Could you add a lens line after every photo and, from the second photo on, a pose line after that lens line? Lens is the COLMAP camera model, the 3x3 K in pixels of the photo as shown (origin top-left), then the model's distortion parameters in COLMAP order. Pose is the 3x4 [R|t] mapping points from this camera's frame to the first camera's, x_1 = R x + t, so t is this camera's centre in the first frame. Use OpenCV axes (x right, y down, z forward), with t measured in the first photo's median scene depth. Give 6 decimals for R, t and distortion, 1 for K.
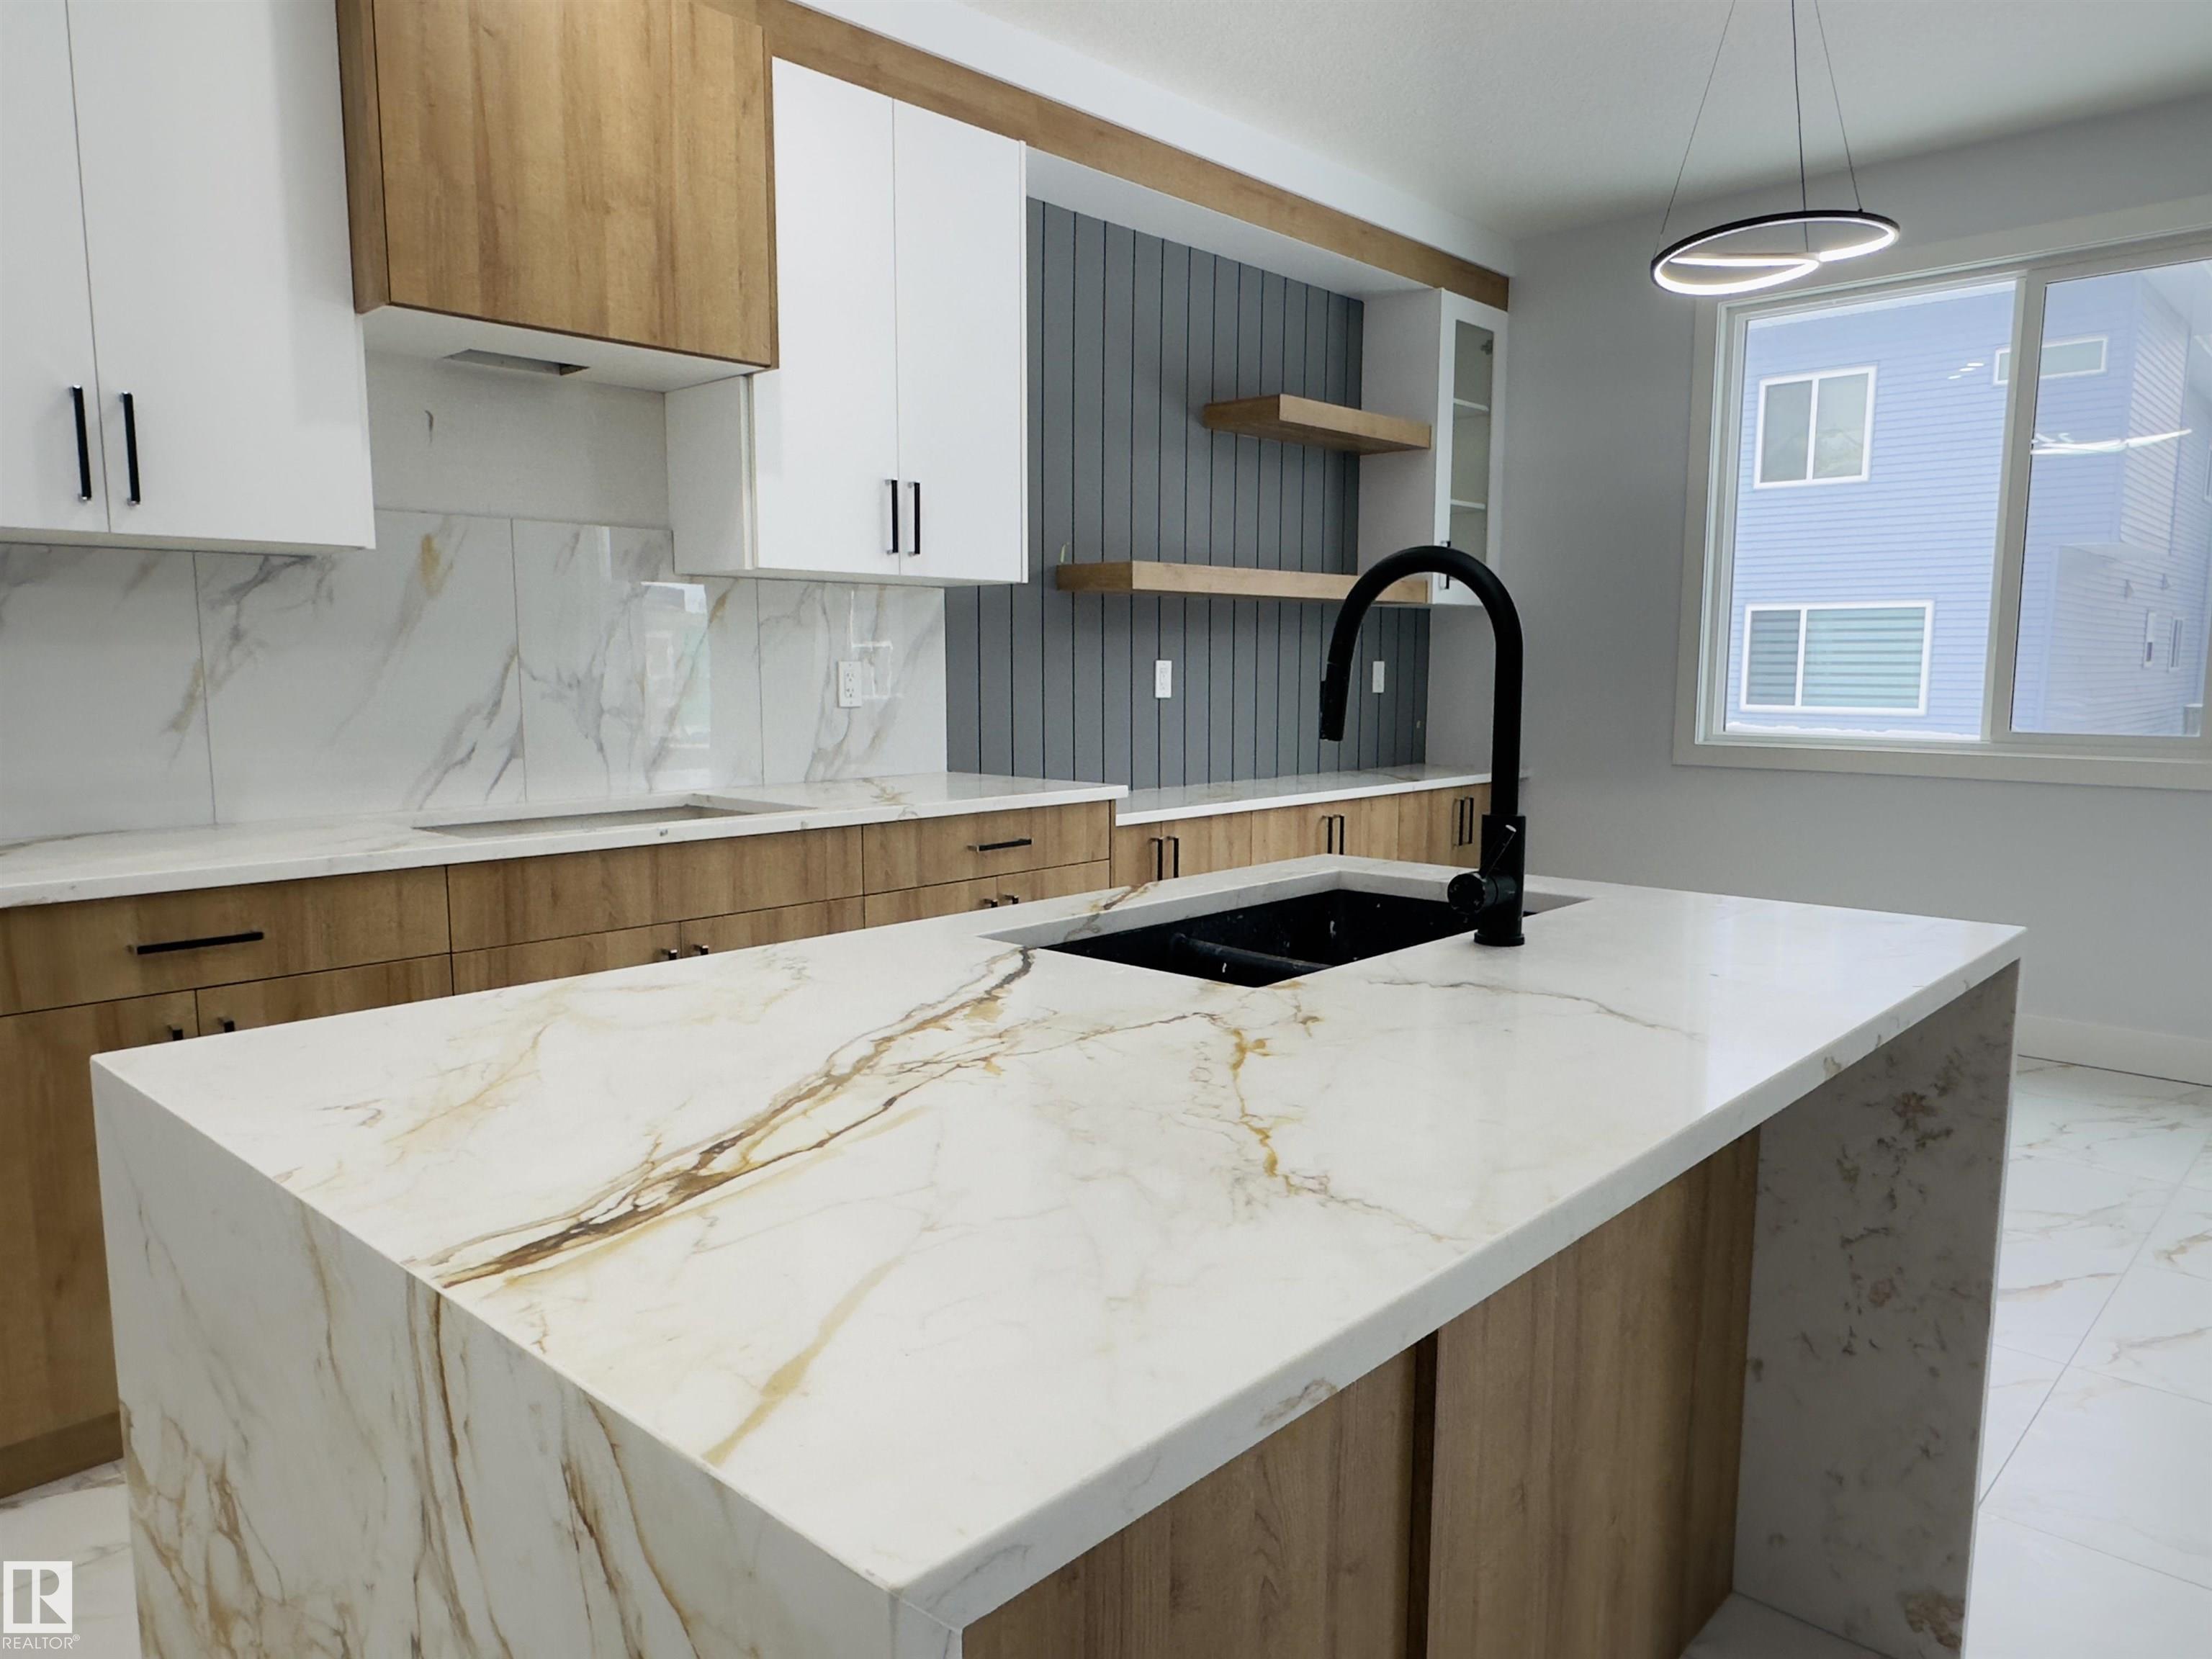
lens RADIAL K [[1481.6, 0, 1106.7], [0, 1481.6, 845.4], [0, 0, 1]] dist [0.010707, -0.007893]
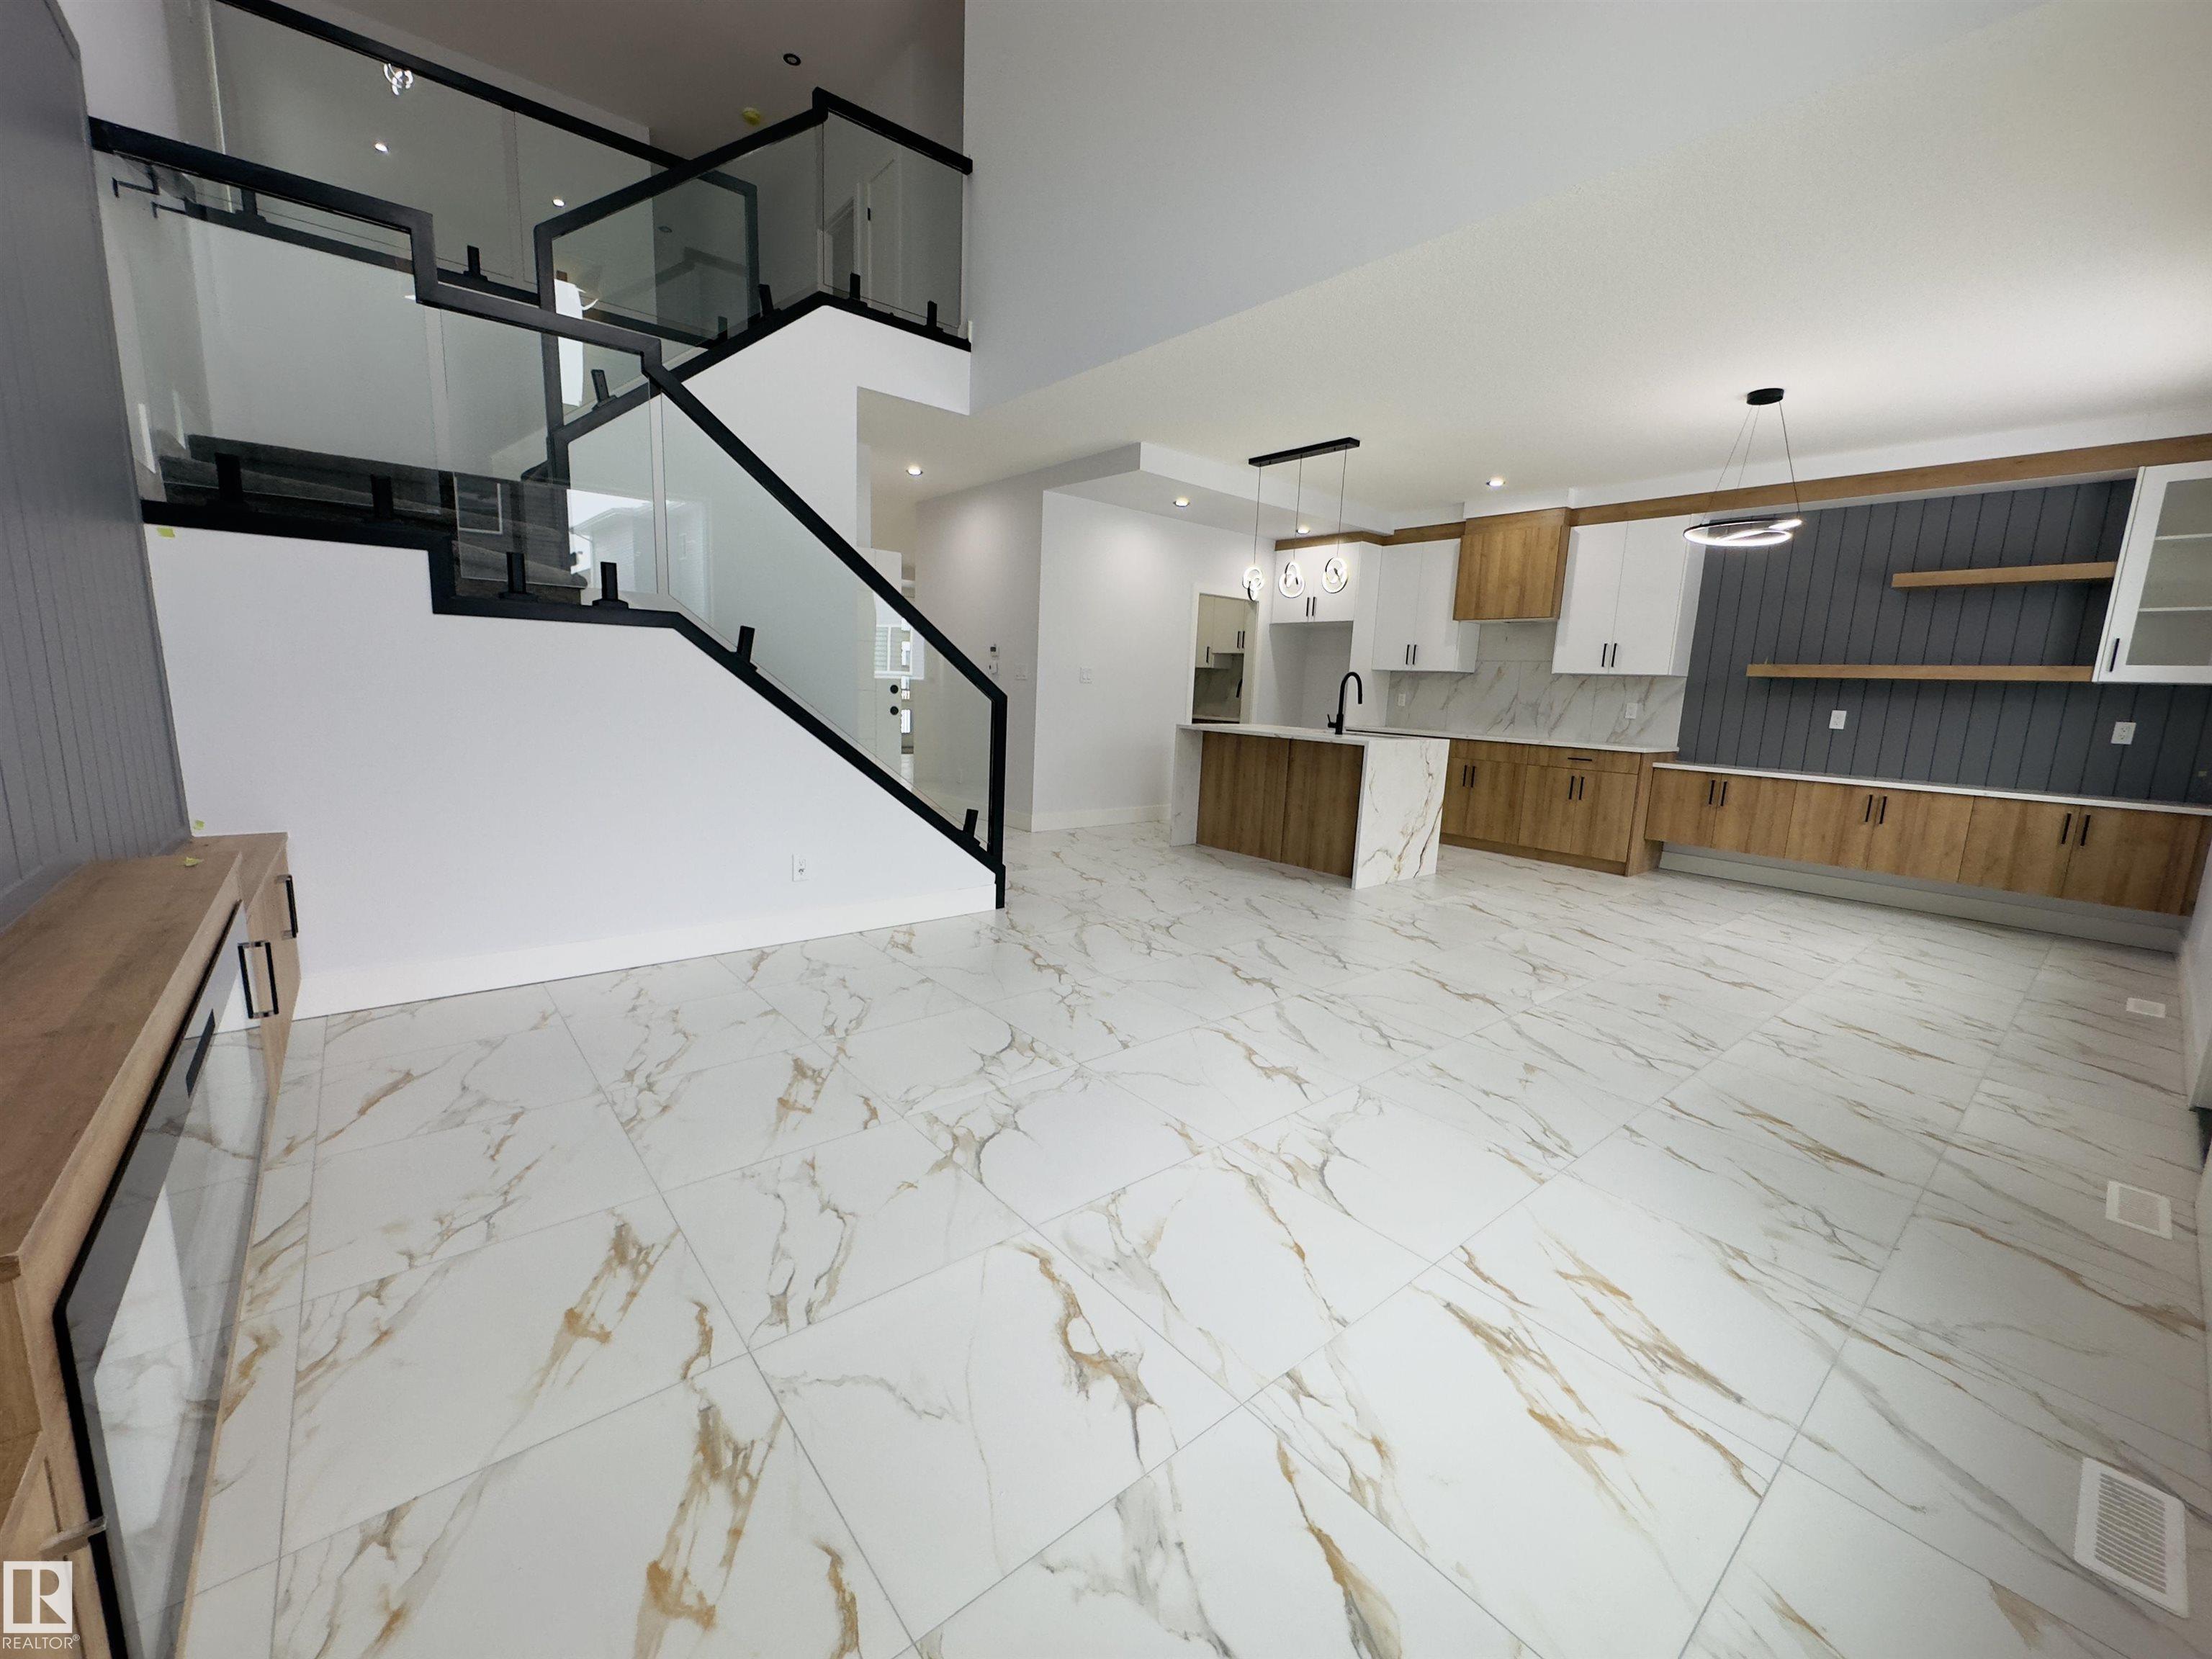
lens RADIAL K [[885.3, 0, 1102.1], [0, 885.3, 832.3], [0, 0, 1]] dist [-0.003731, 0.000404]
pose [[-0.123138, 0.158630, -0.979629, 1.909484], [-0.164465, 0.970229, 0.177781, -0.016651], [0.978667, 0.183006, -0.093383, 0.209844]]
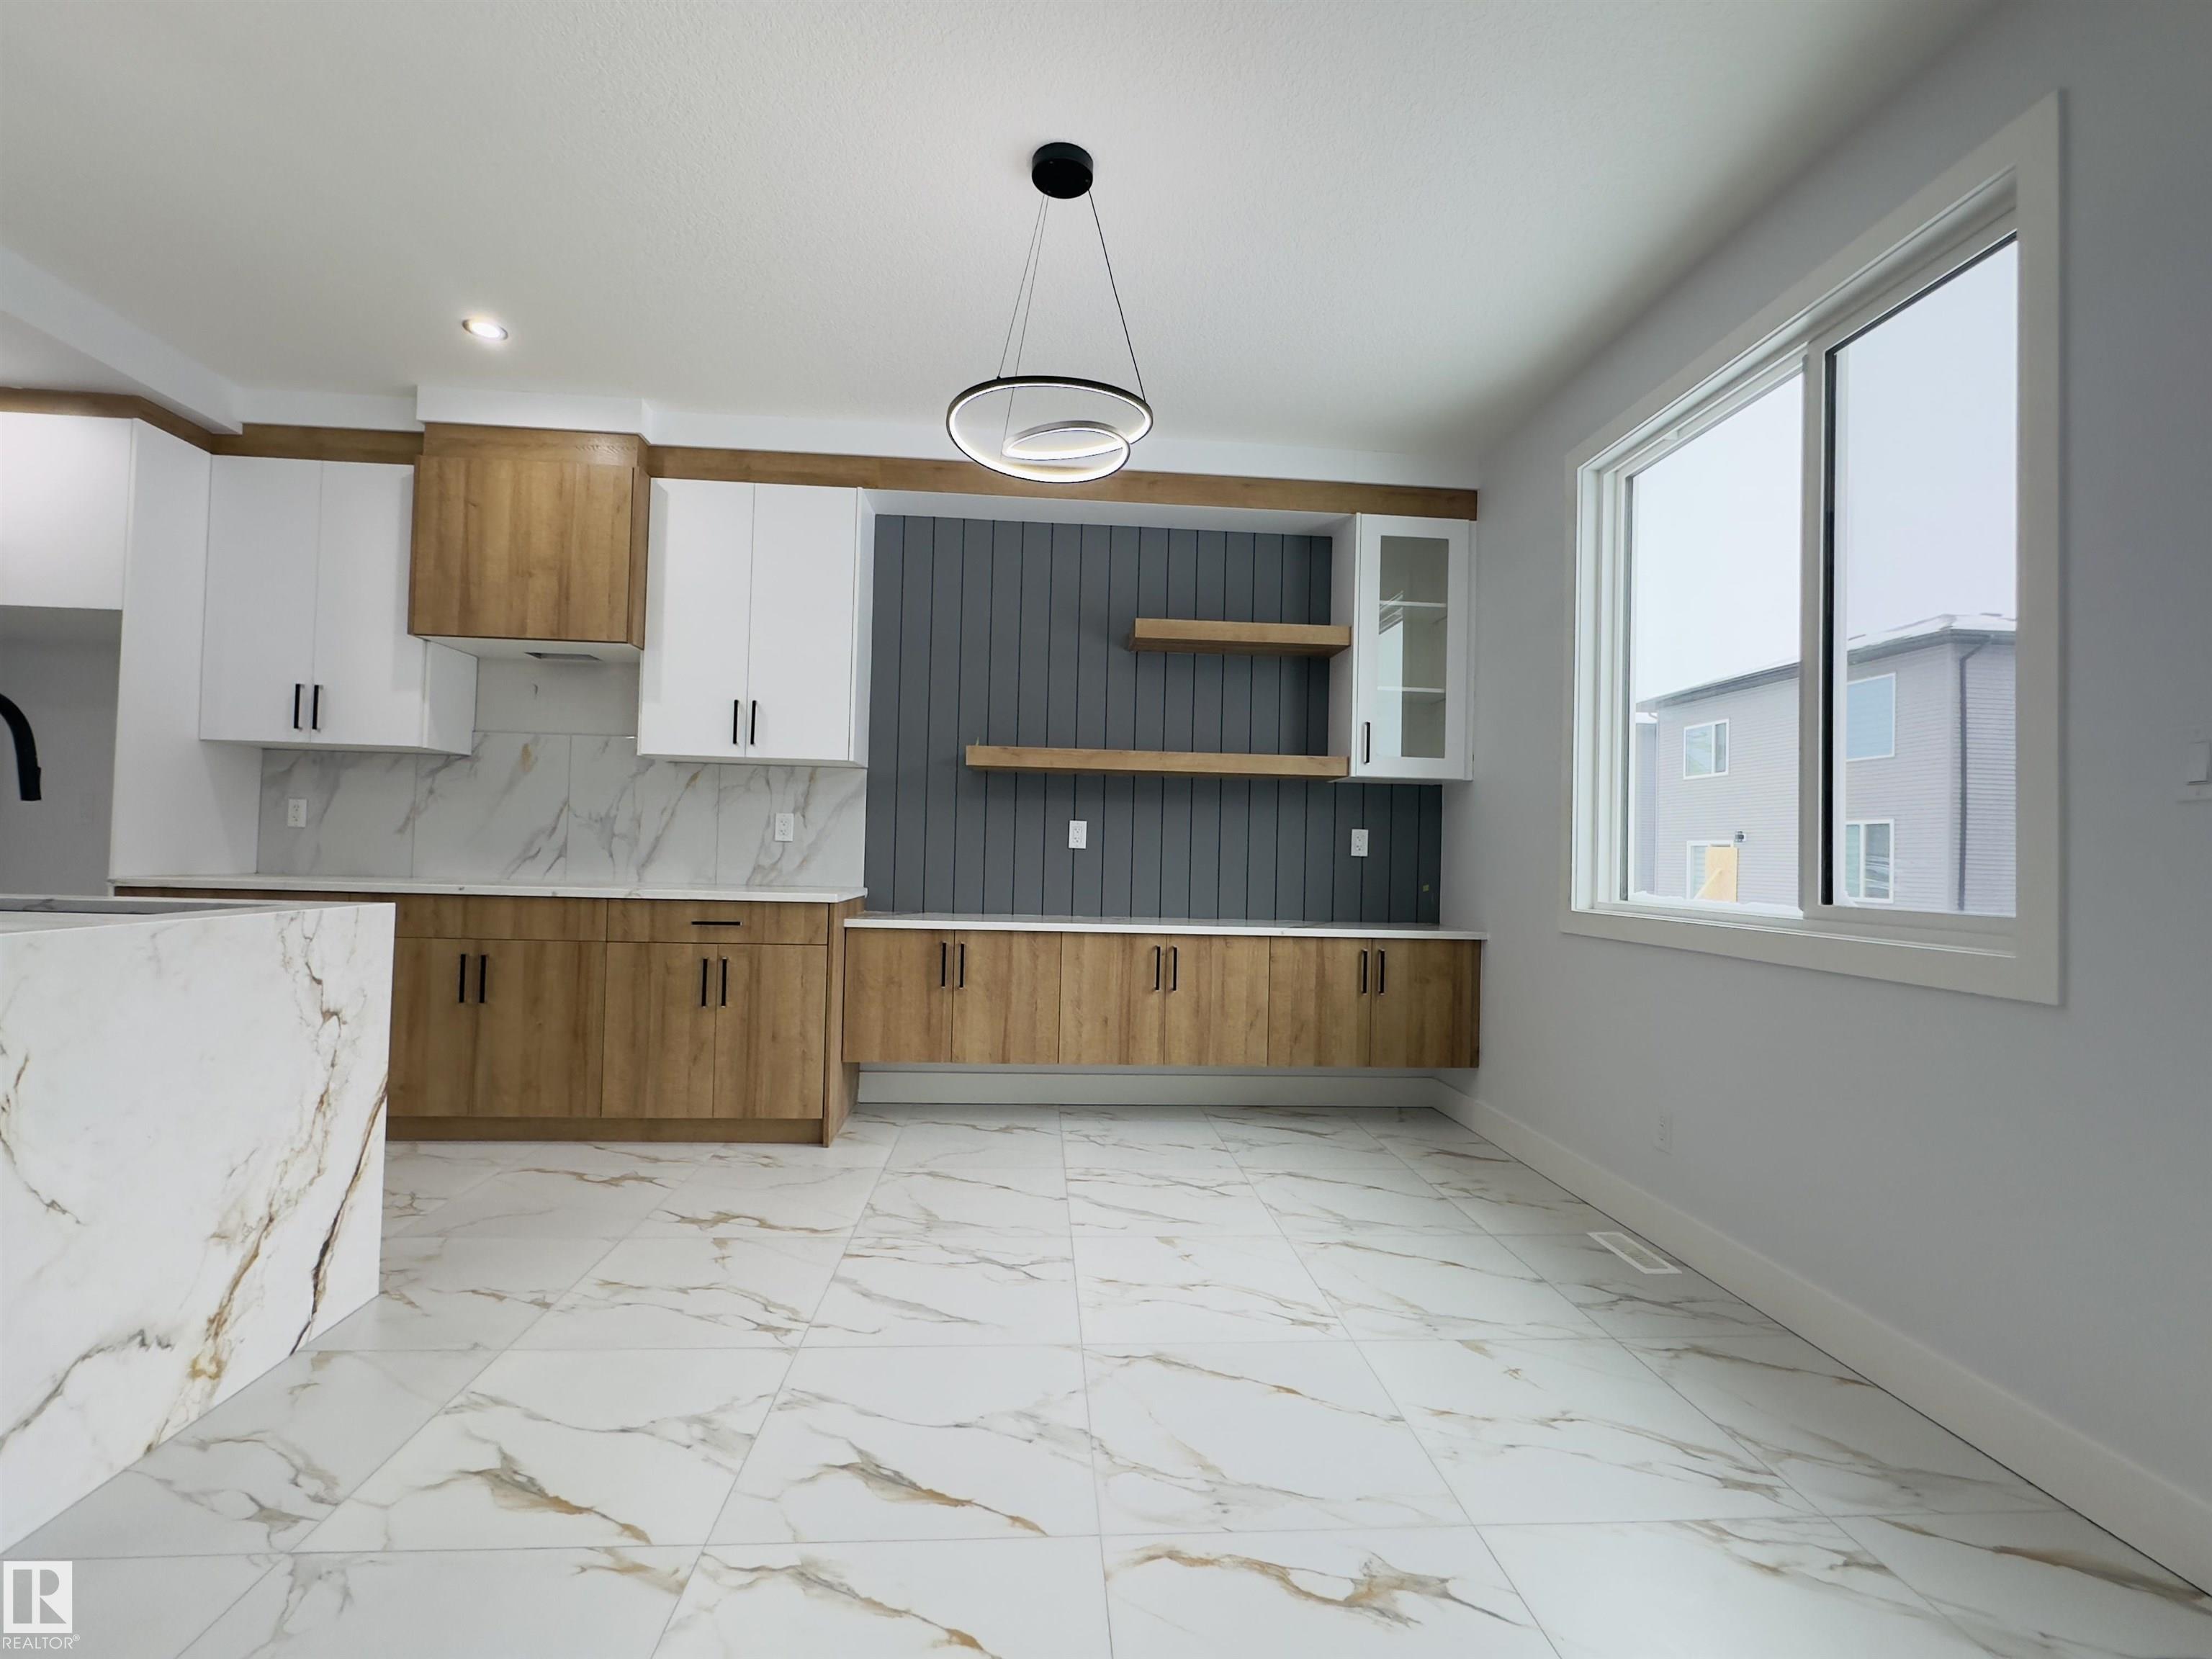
lens RADIAL K [[987.7, 0, 1107.7], [0, 987.7, 830.5], [0, 0, 1]] dist [-0.001035, 0.000574]
pose [[0.736633, 0.002535, -0.676288, 0.922480], [-0.109269, 0.987300, -0.115318, -0.021299], [0.667407, 0.158844, 0.727555, 0.505589]]
